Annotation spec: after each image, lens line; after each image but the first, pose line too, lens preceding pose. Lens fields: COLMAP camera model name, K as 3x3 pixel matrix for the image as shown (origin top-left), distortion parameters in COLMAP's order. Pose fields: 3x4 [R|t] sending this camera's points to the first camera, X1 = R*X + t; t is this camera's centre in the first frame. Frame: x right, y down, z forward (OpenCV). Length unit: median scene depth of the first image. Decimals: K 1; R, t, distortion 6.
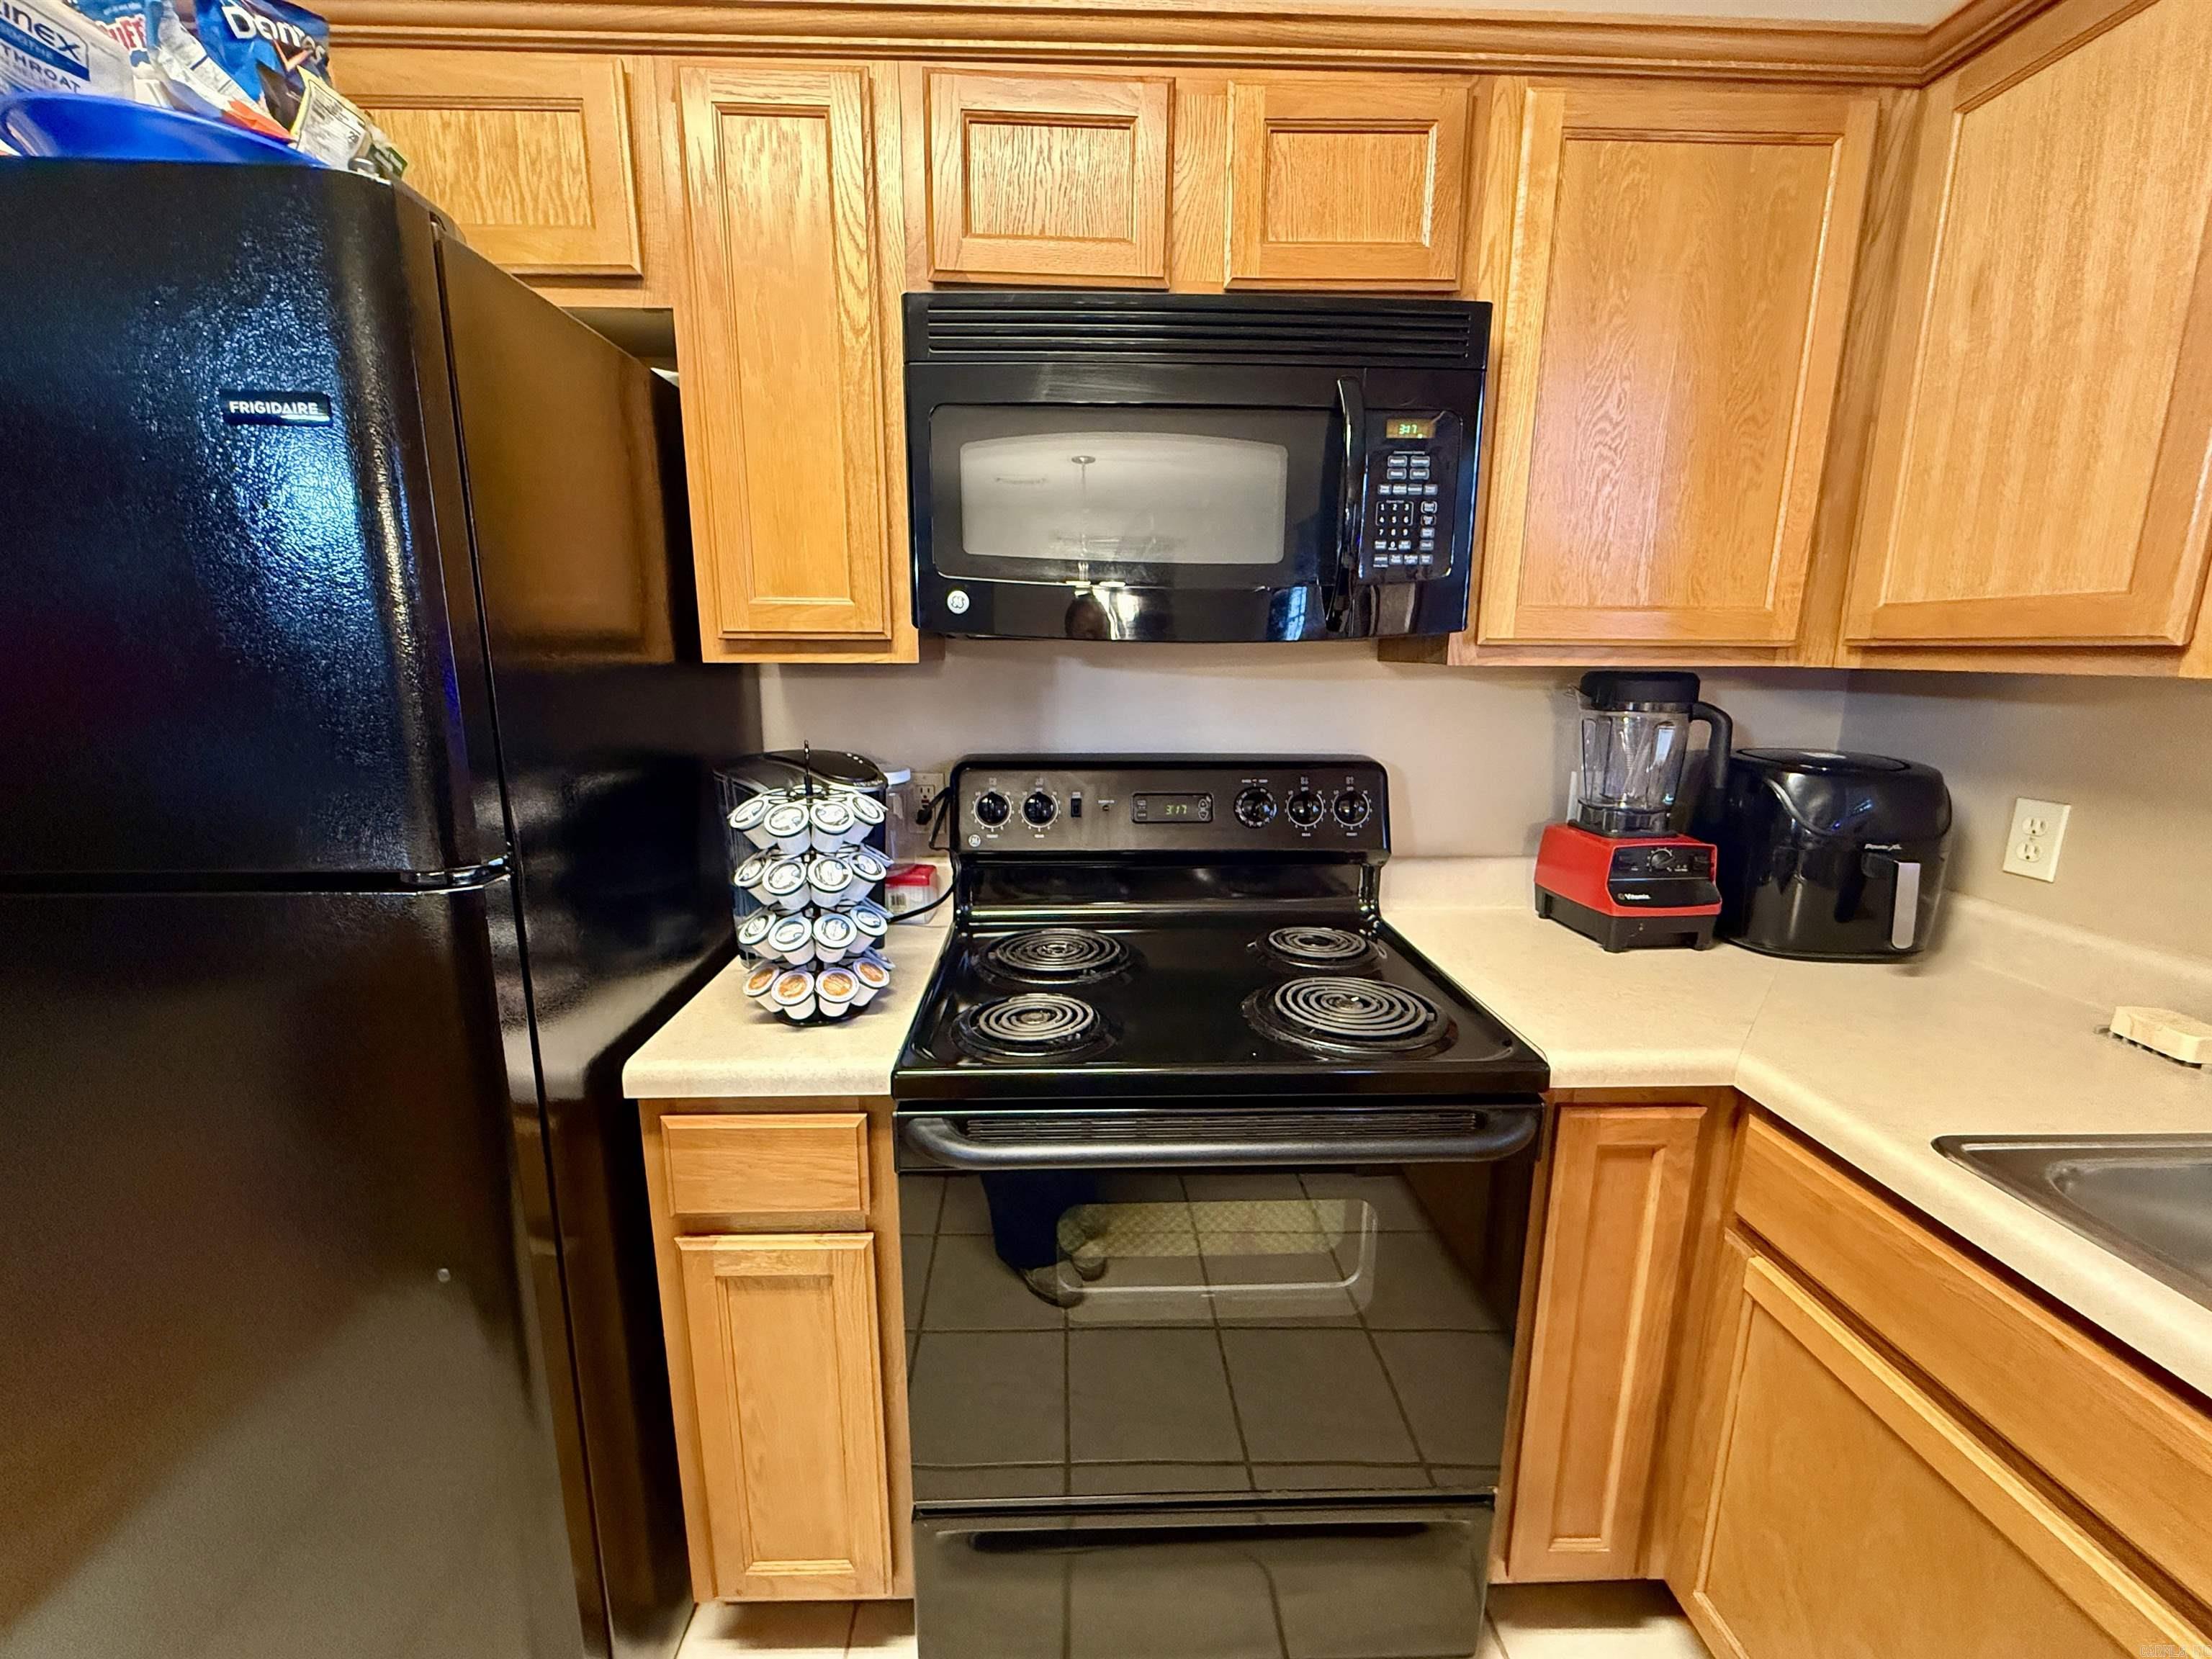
lens RADIAL K [[882.3, 0, 1093.2], [0, 882.3, 824.4], [0, 0, 1]] dist [0.001418, -0.000200]
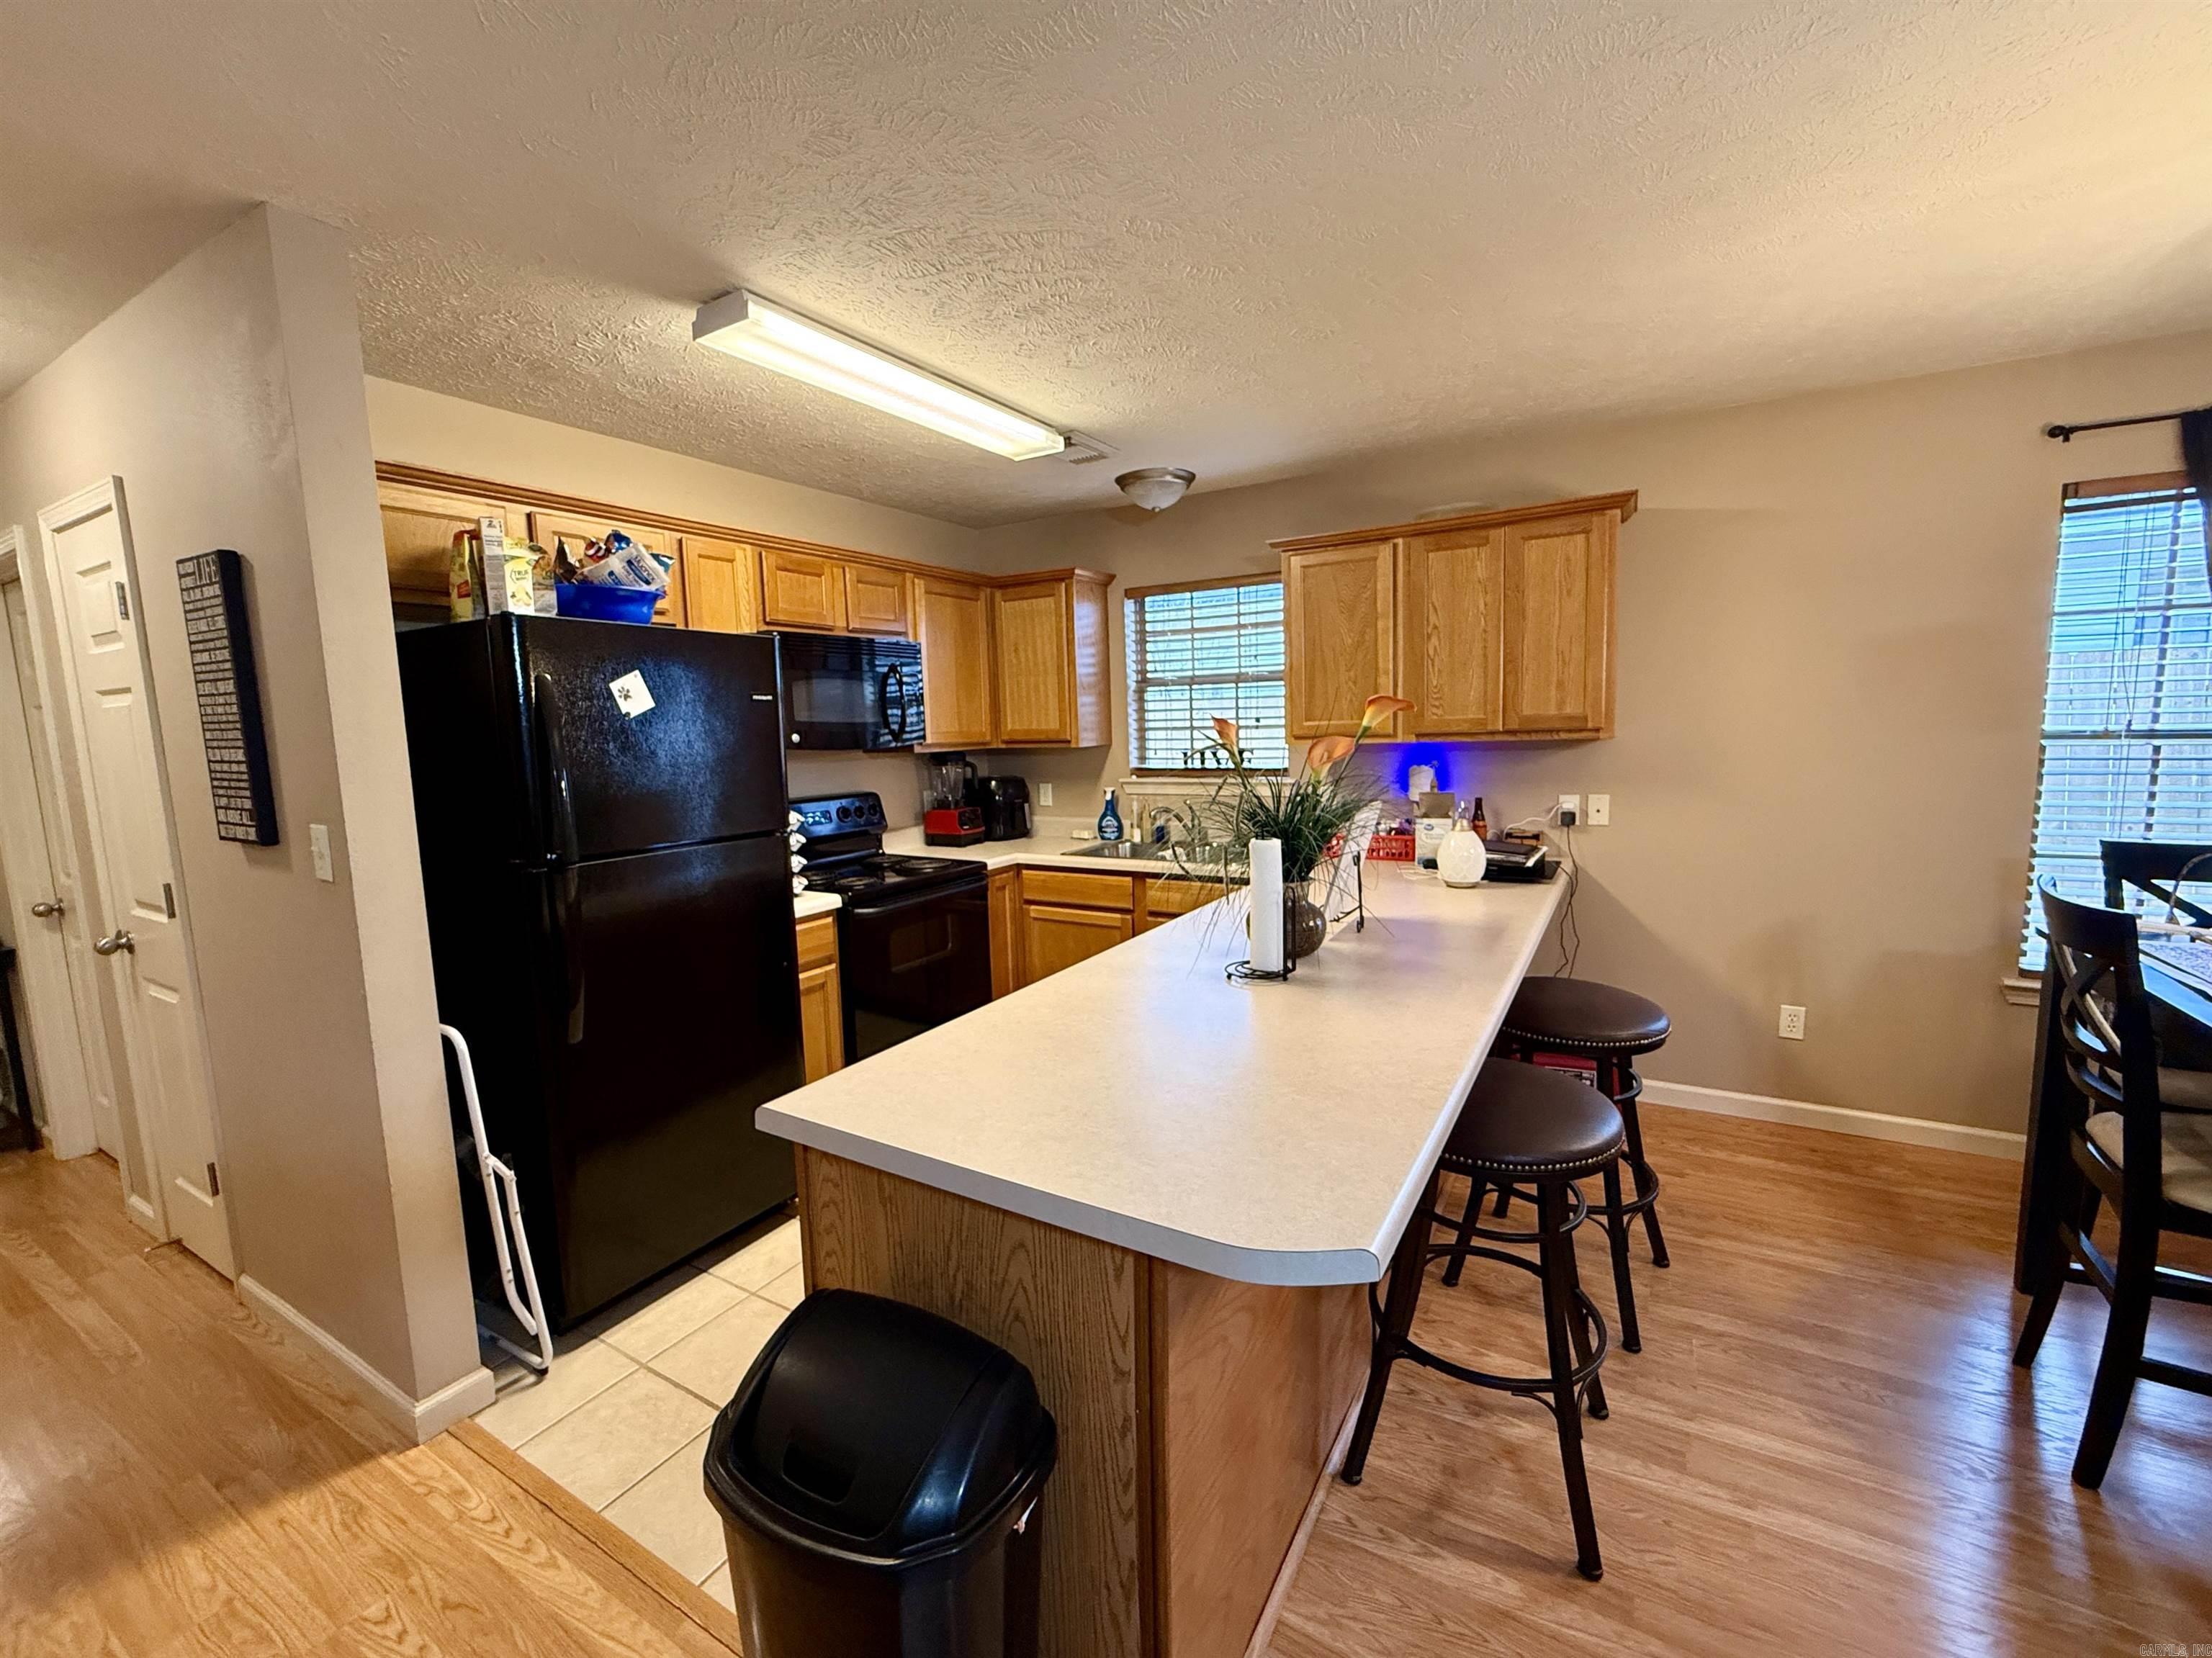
lens RADIAL K [[921.9, 0, 1107.6], [0, 921.9, 833.2], [0, 0, 1]] dist [-0.001402, -0.000202]
pose [[0.535919, -0.120201, 0.835669, -1.996789], [0.194323, 0.980799, 0.016455, 0.167598], [-0.821602, 0.153571, 0.548987, -1.255317]]
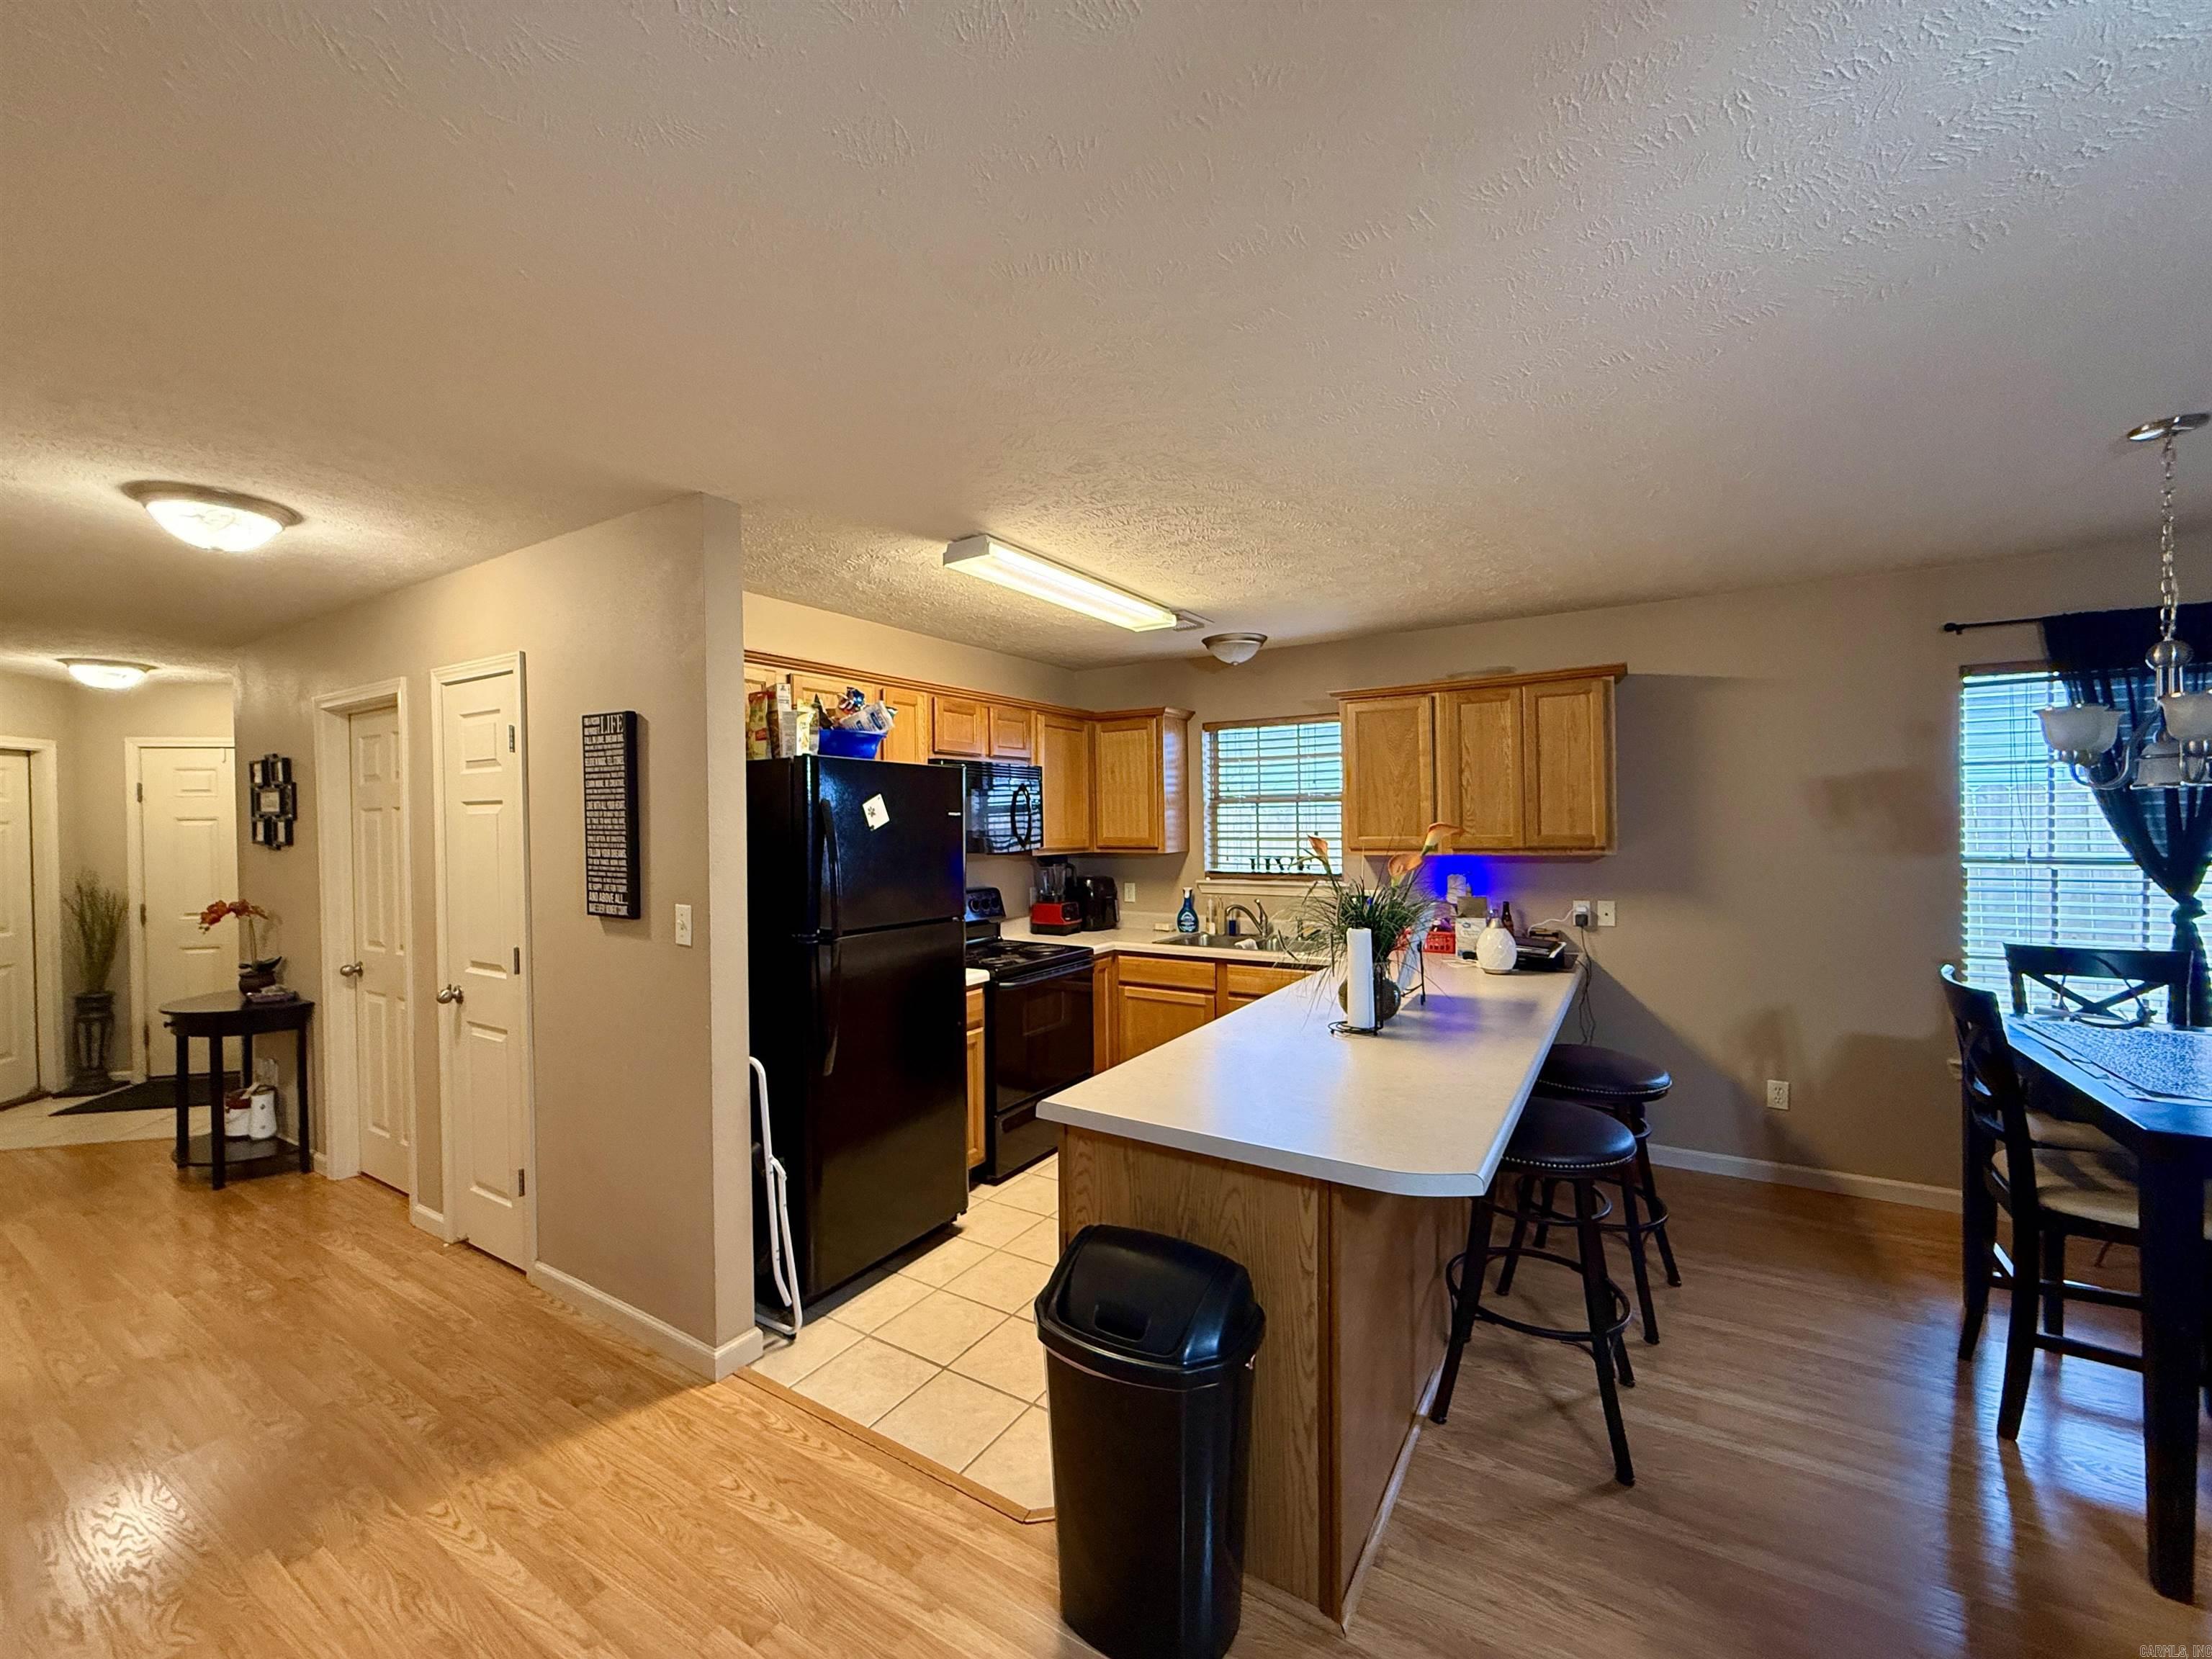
lens RADIAL K [[895.8, 0, 1106.0], [0, 895.8, 829.5], [0, 0, 1]] dist [-0.001586, -0.000034]
pose [[0.552970, -0.016173, 0.833044, -2.630326], [0.175731, 0.979585, -0.097631, 0.127600], [-0.814459, 0.200379, 0.544523, -1.312005]]
